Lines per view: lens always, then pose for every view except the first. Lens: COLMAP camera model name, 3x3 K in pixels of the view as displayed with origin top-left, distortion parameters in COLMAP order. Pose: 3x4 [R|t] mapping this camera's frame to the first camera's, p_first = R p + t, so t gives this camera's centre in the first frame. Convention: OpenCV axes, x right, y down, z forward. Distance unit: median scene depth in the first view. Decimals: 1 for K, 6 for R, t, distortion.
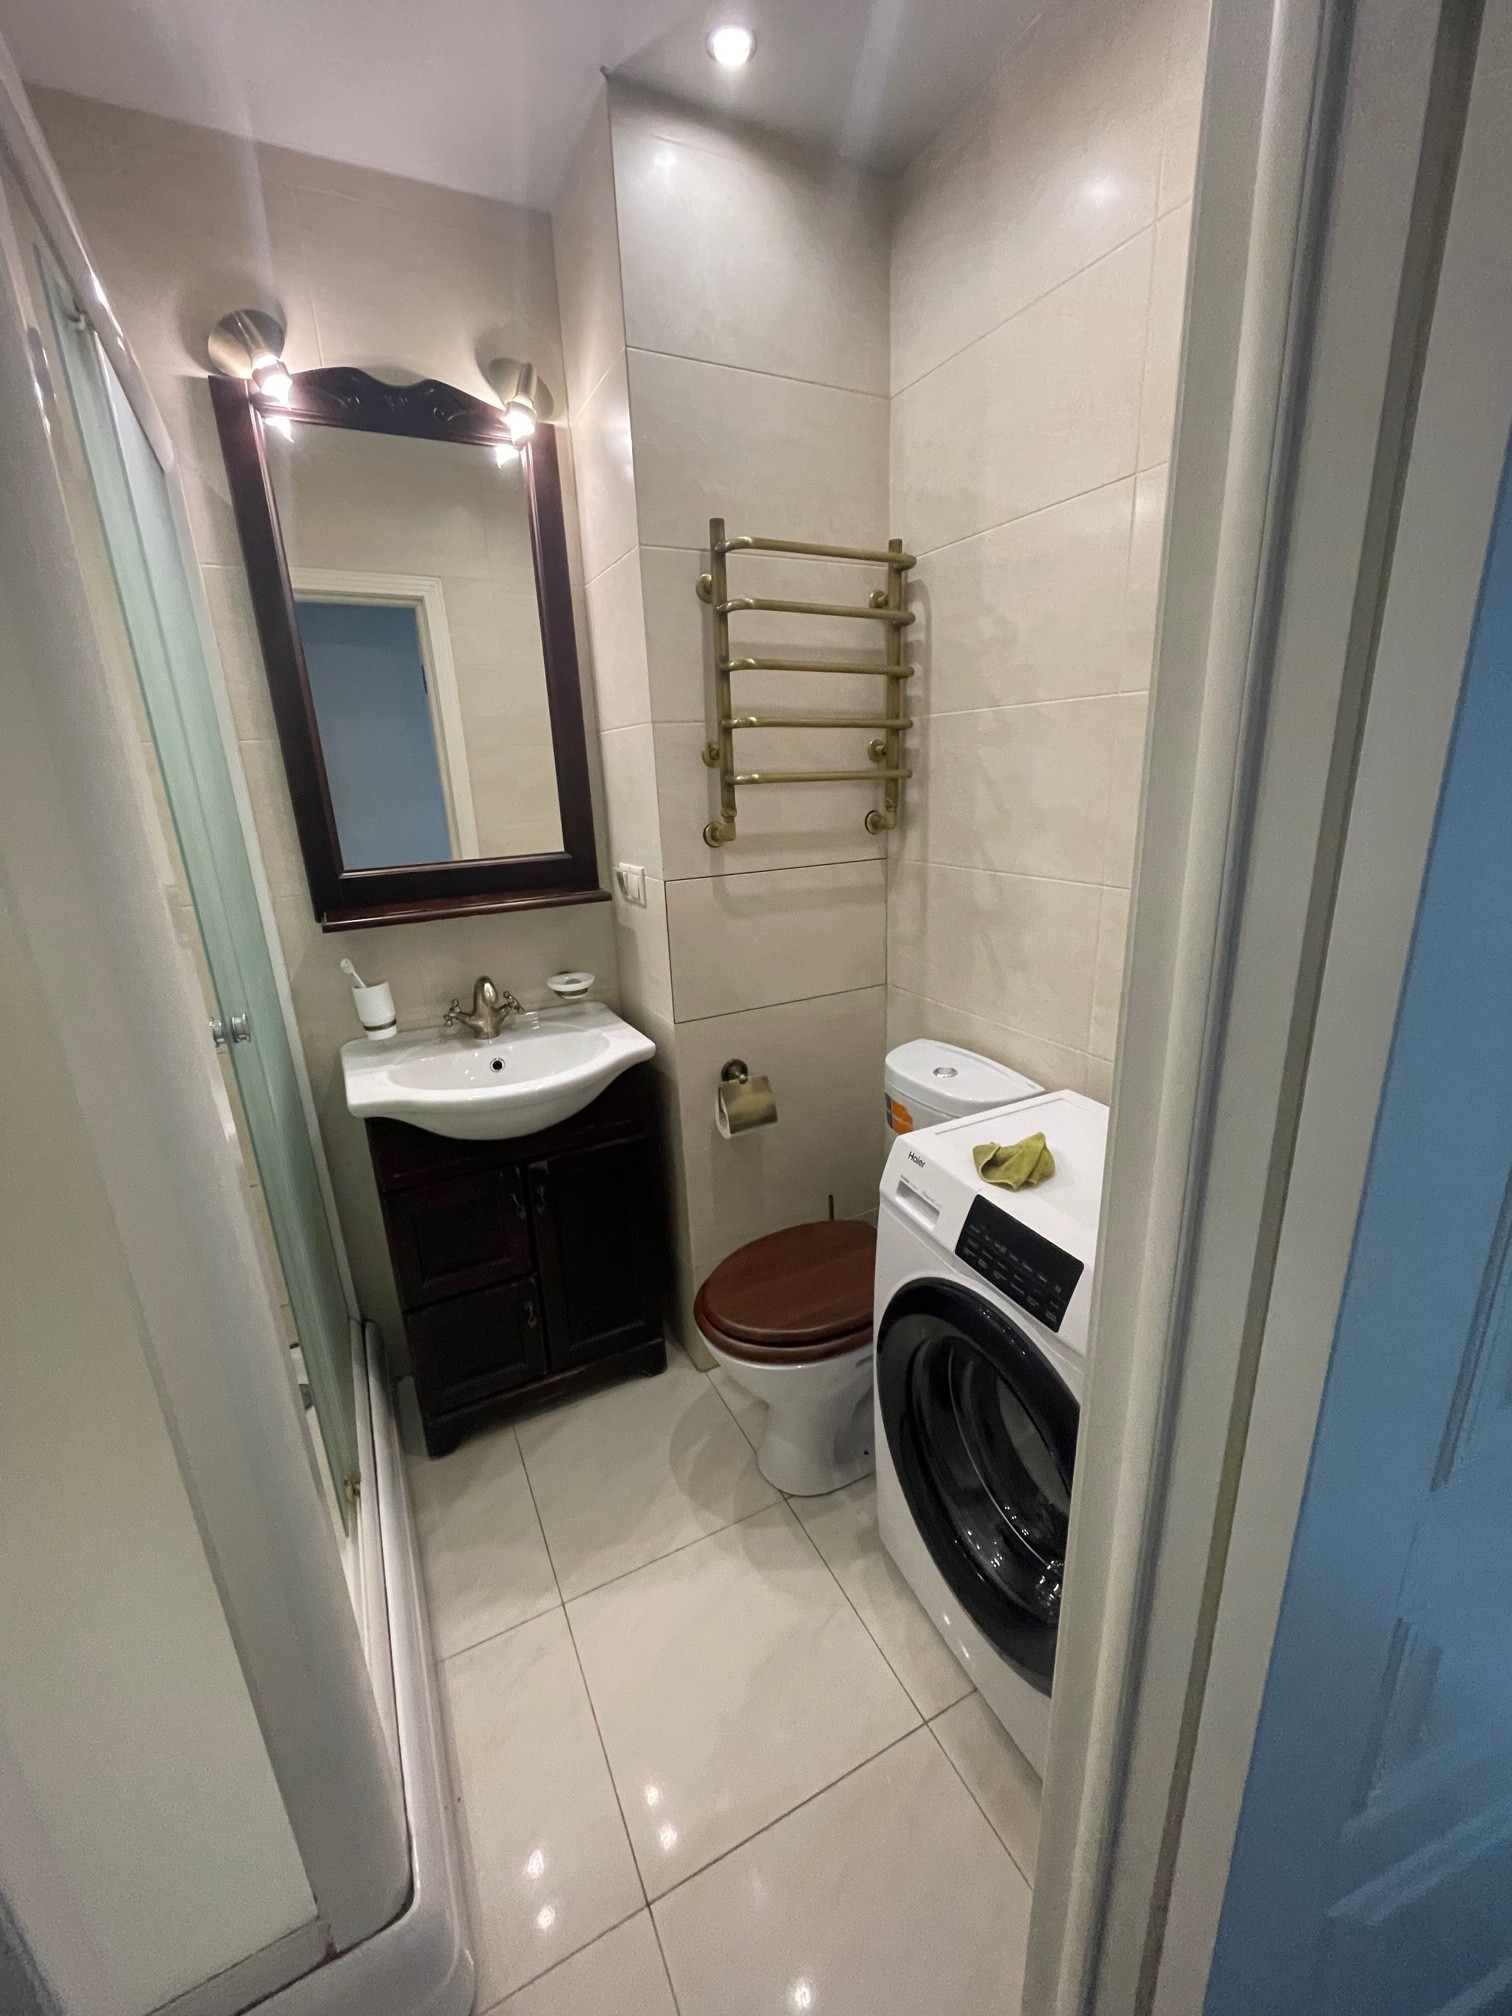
lens RADIAL K [[810.7, 0, 754.5], [0, 810.7, 1000.0], [0, 0, 1]] dist [-0.002279, -0.000999]
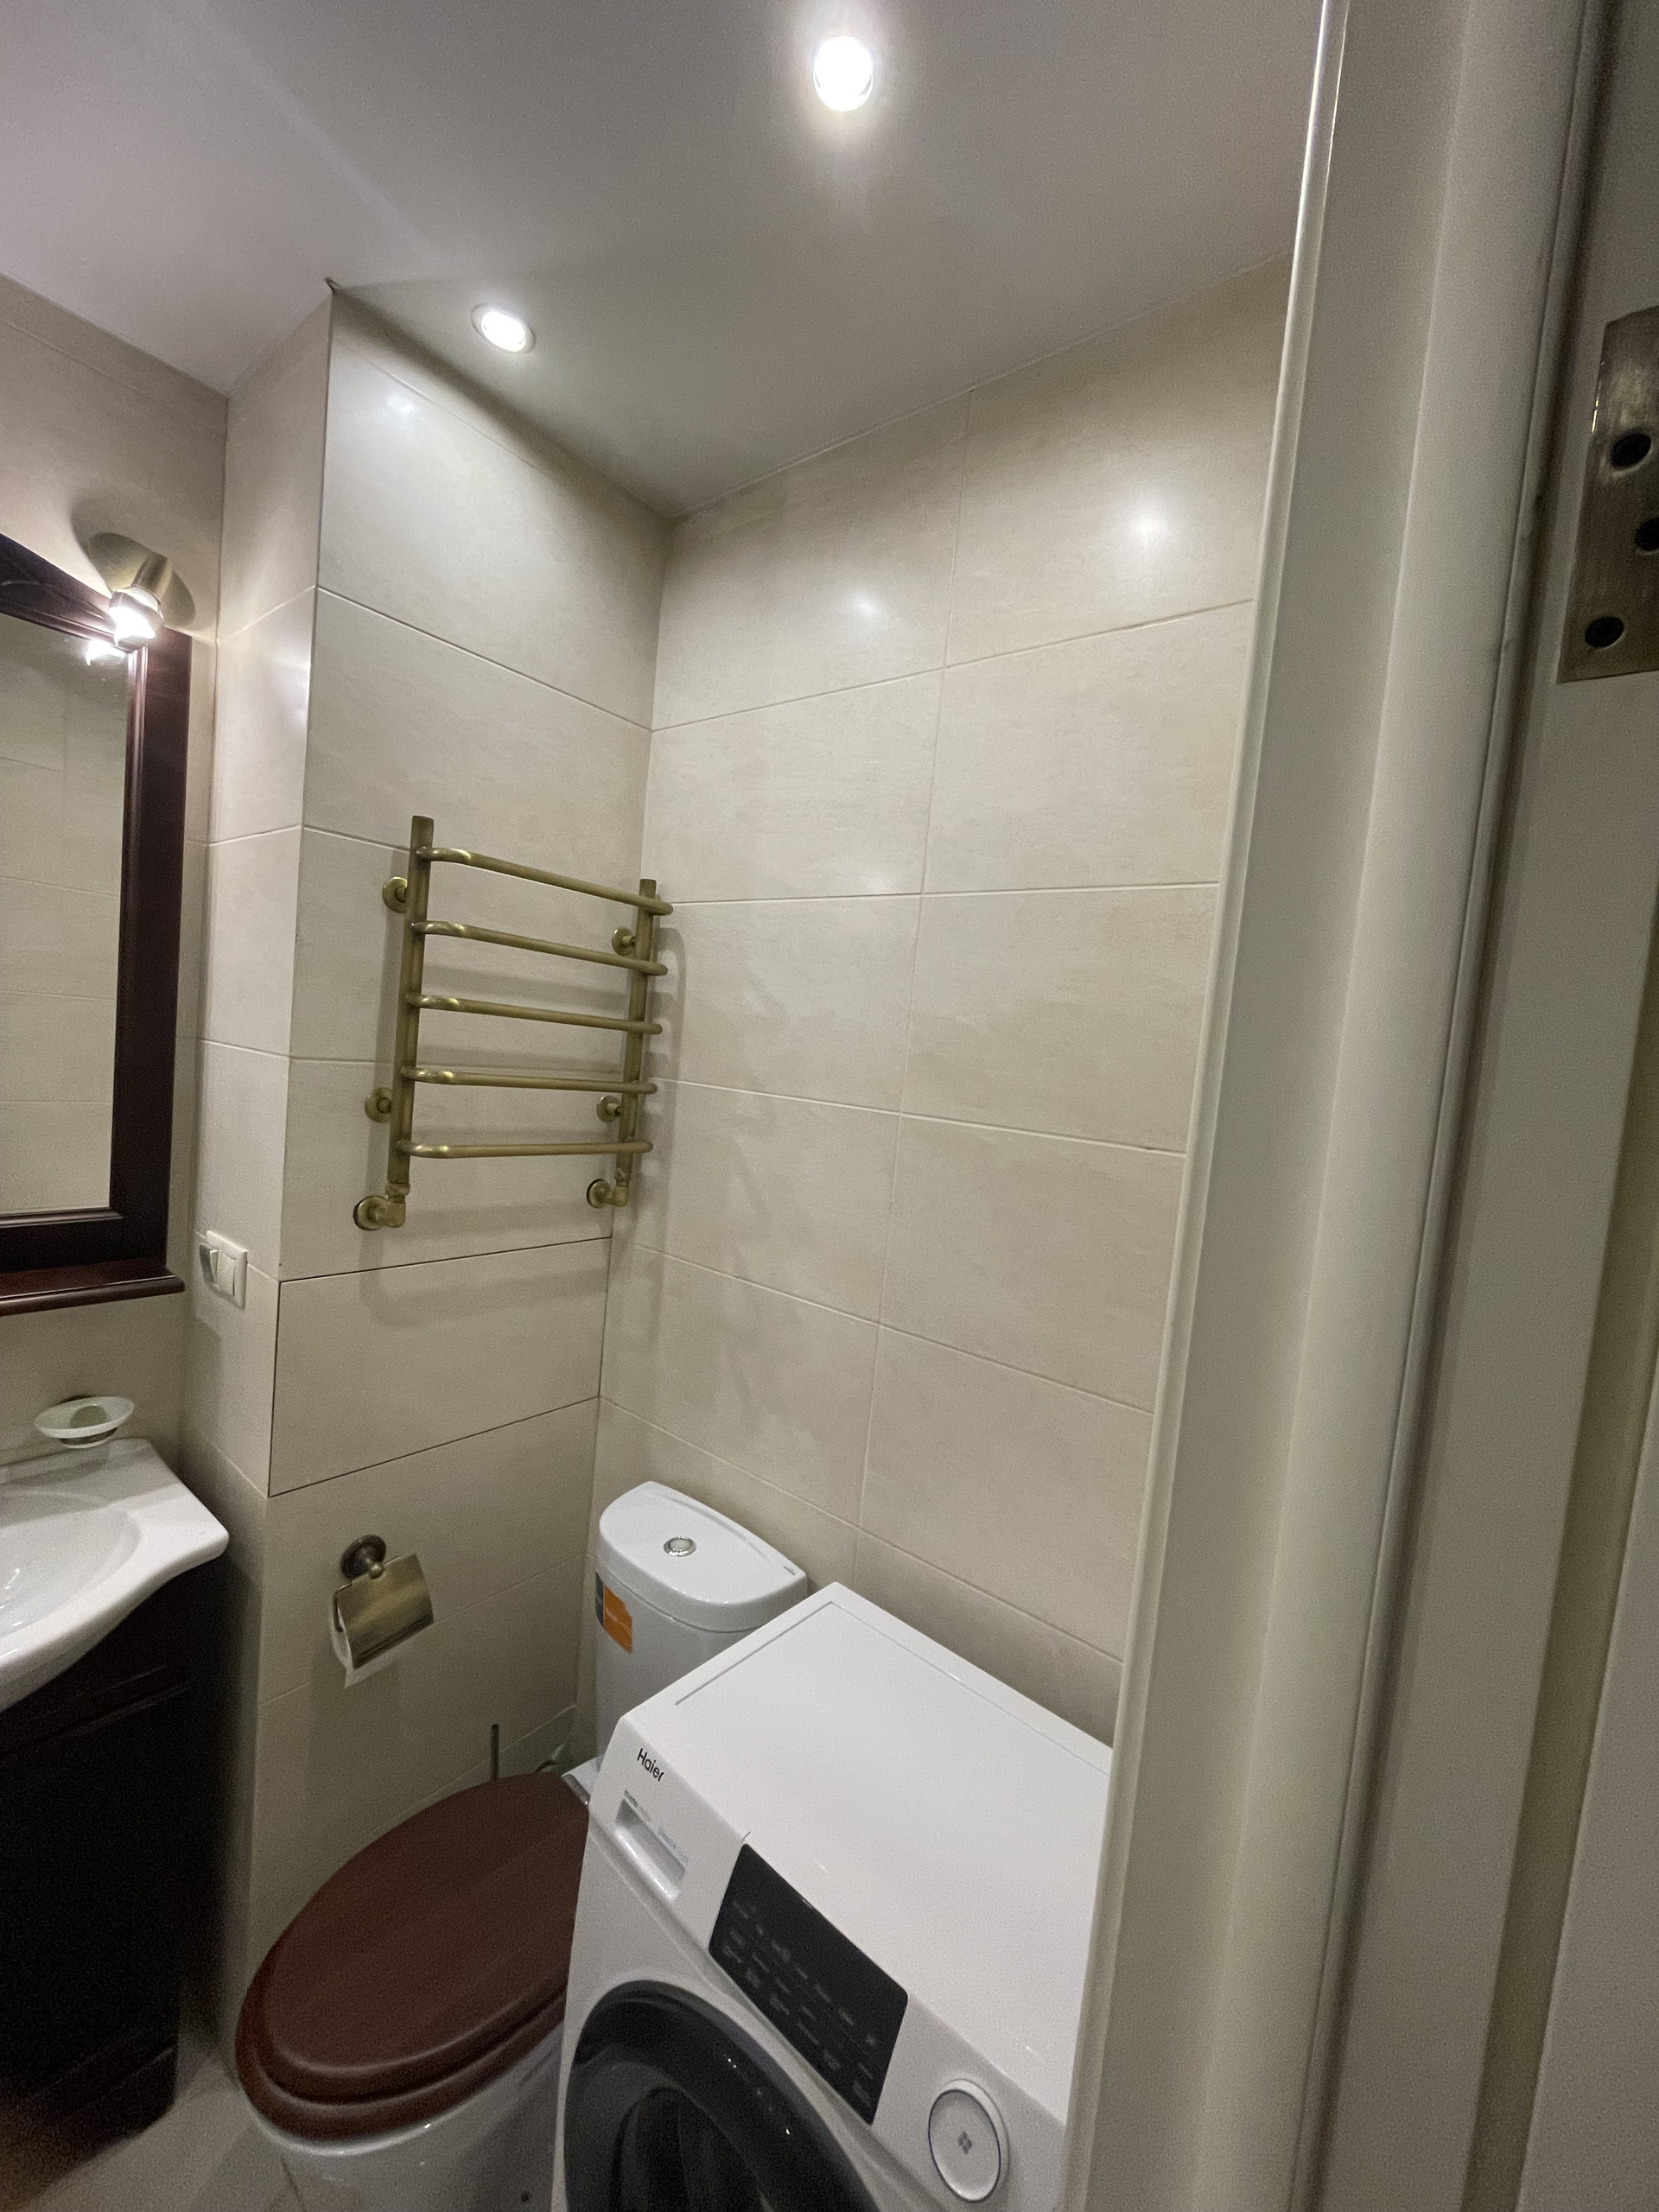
lens RADIAL K [[889.5, 0, 831.8], [0, 889.5, 1099.0], [0, 0, 1]] dist [-0.002279, -0.000999]
pose [[0.903813, 0.096288, 0.416954, -0.019566], [-0.007696, 0.977857, -0.209135, -0.142952], [-0.427859, 0.185810, 0.884540, 0.126693]]
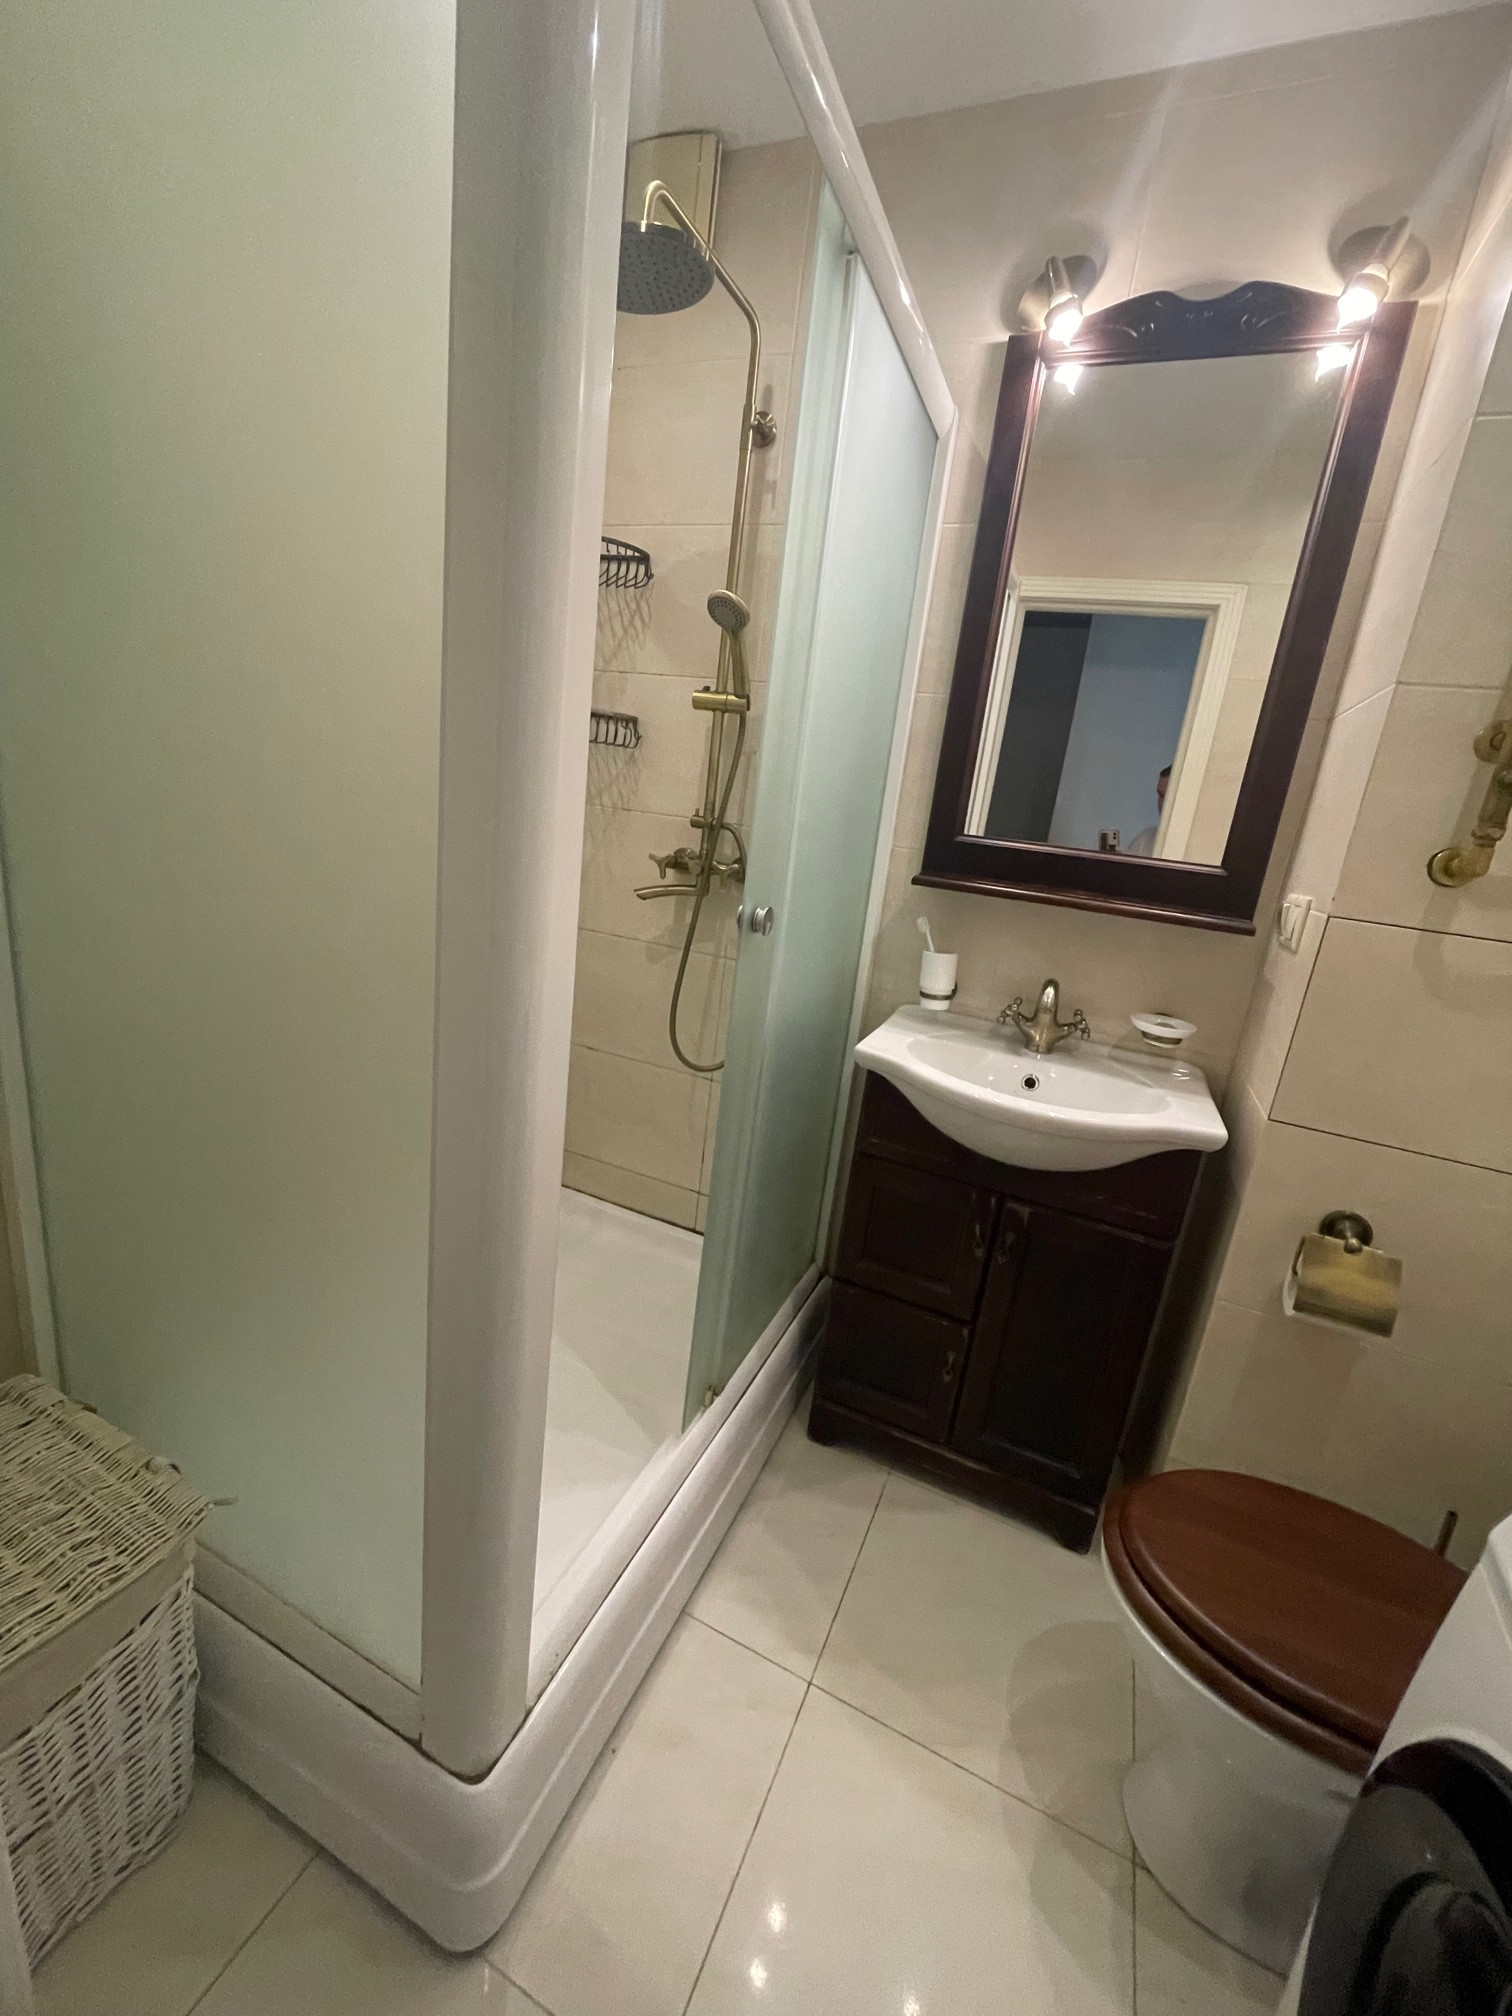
lens RADIAL K [[810.7, 0, 753.6], [0, 810.7, 1003.2], [0, 0, 1]] dist [-0.002279, -0.000999]
pose [[0.618675, 0.302530, -0.725063, 0.104544], [-0.353362, 0.931421, 0.087120, 0.033393], [0.701695, 0.202311, 0.683150, 0.209624]]
